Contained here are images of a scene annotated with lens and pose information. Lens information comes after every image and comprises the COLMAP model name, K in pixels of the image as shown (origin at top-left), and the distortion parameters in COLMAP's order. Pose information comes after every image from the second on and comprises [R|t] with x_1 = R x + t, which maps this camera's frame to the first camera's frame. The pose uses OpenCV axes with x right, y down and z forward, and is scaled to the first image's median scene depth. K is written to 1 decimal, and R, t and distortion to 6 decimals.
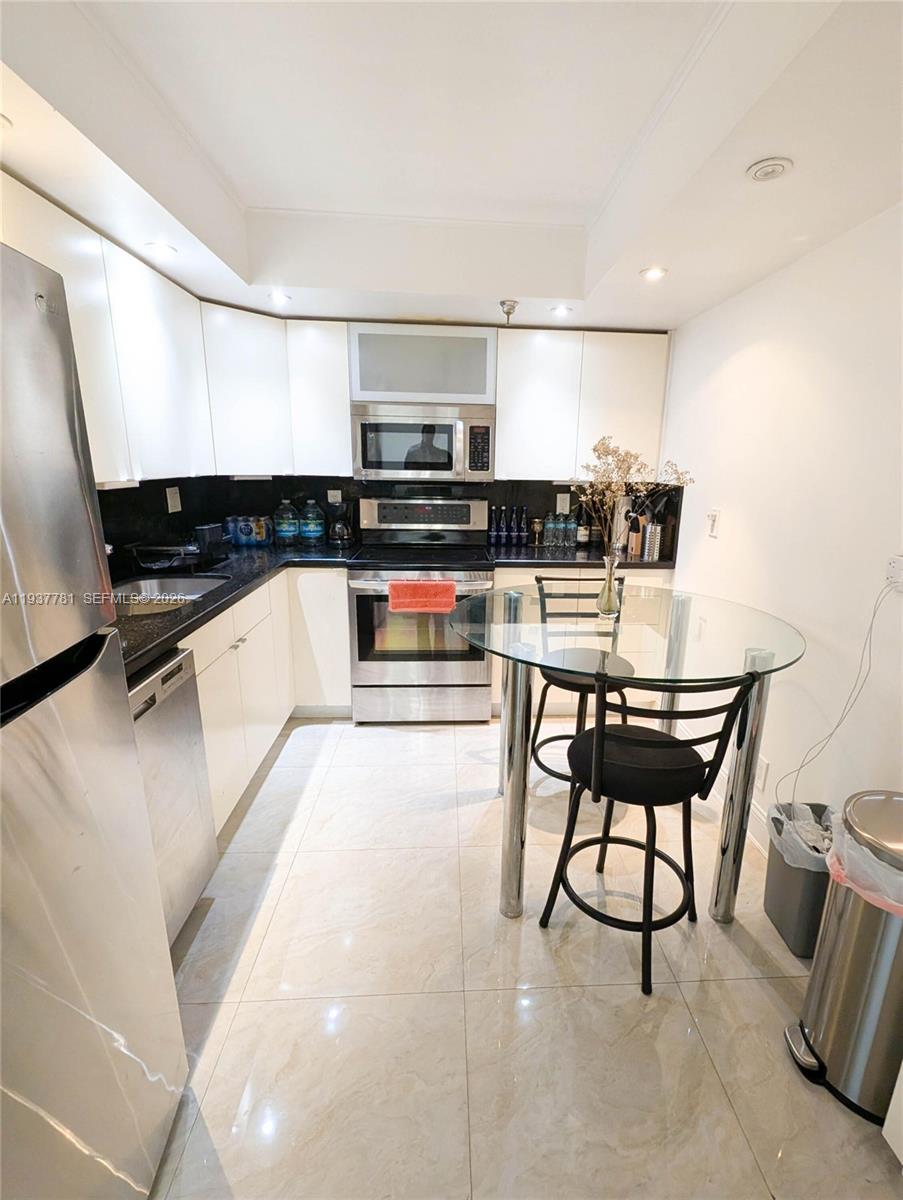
lens RADIAL K [[527.0, 0, 496.8], [0, 527.0, 599.8], [0, 0, 1]] dist [0.001835, -0.000728]
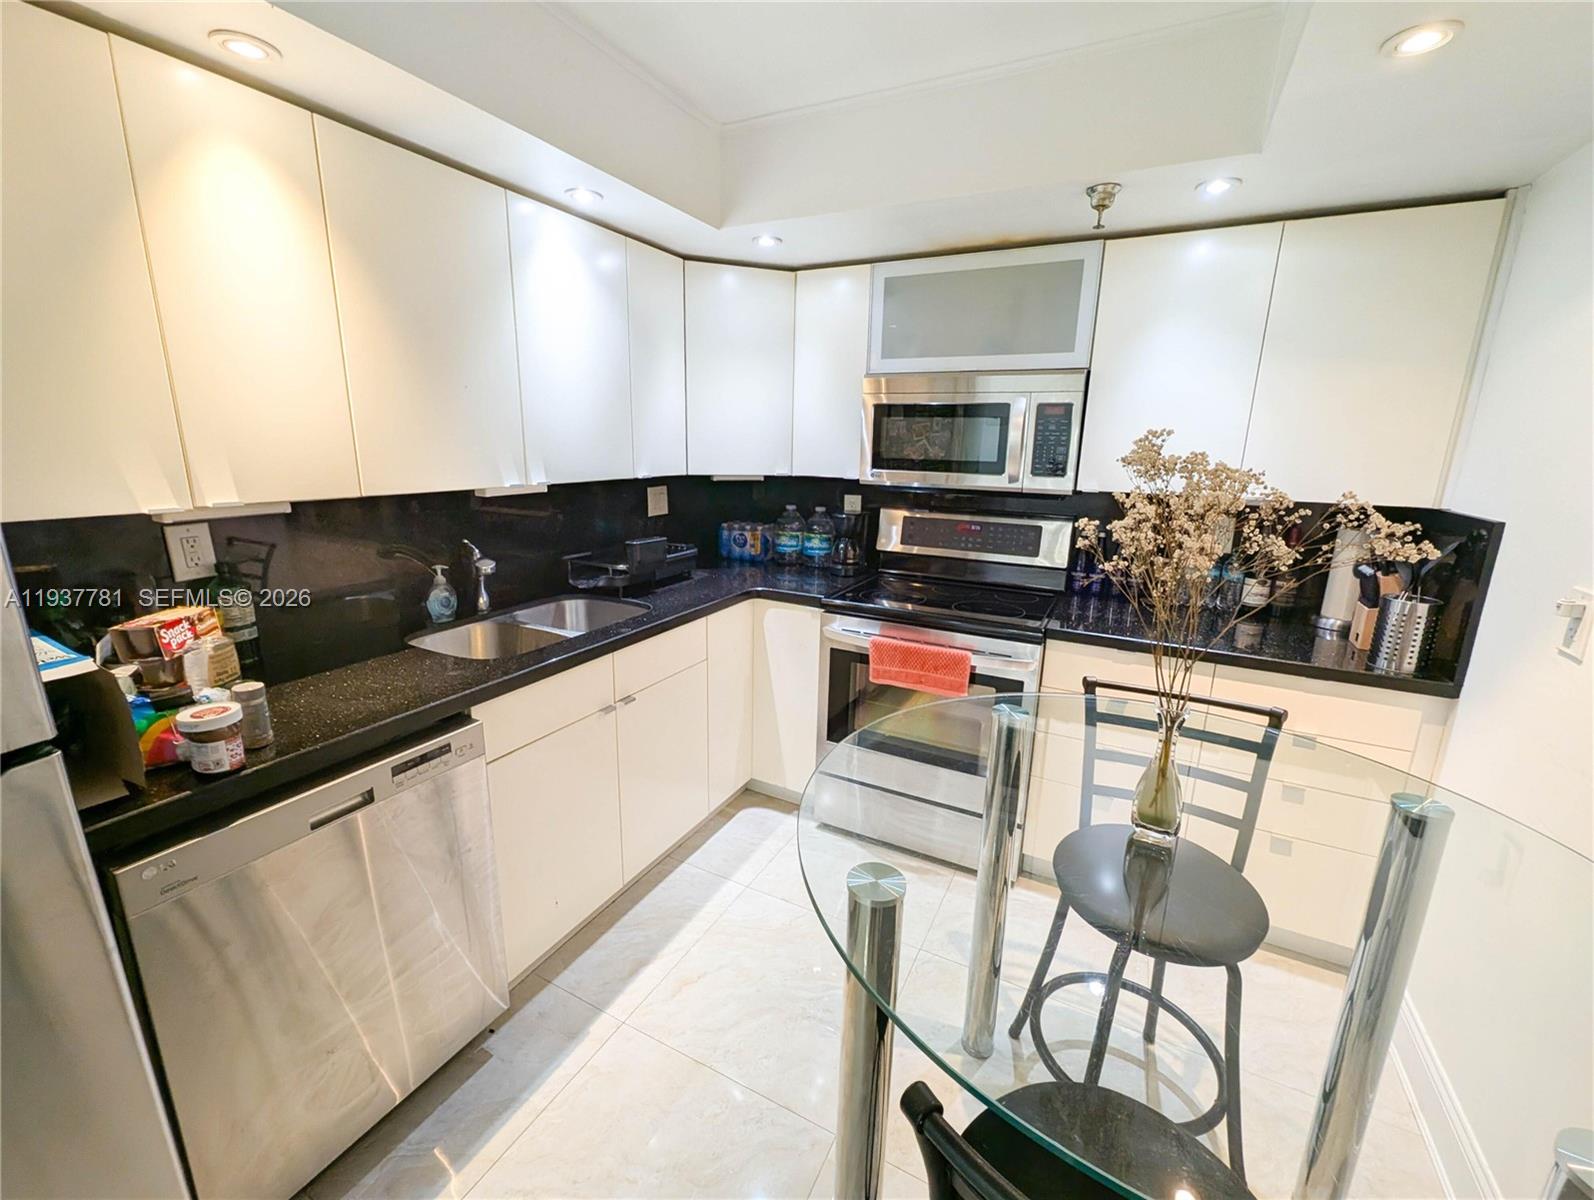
lens RADIAL K [[658.9, 0, 793.7], [0, 658.9, 594.8], [0, 0, 1]] dist [0.005978, -0.001413]
pose [[0.859067, 0.117028, -0.498306, 0.112917], [-0.135509, 0.990776, -0.000929, -0.068010], [0.493600, 0.068323, 0.867001, 0.199561]]
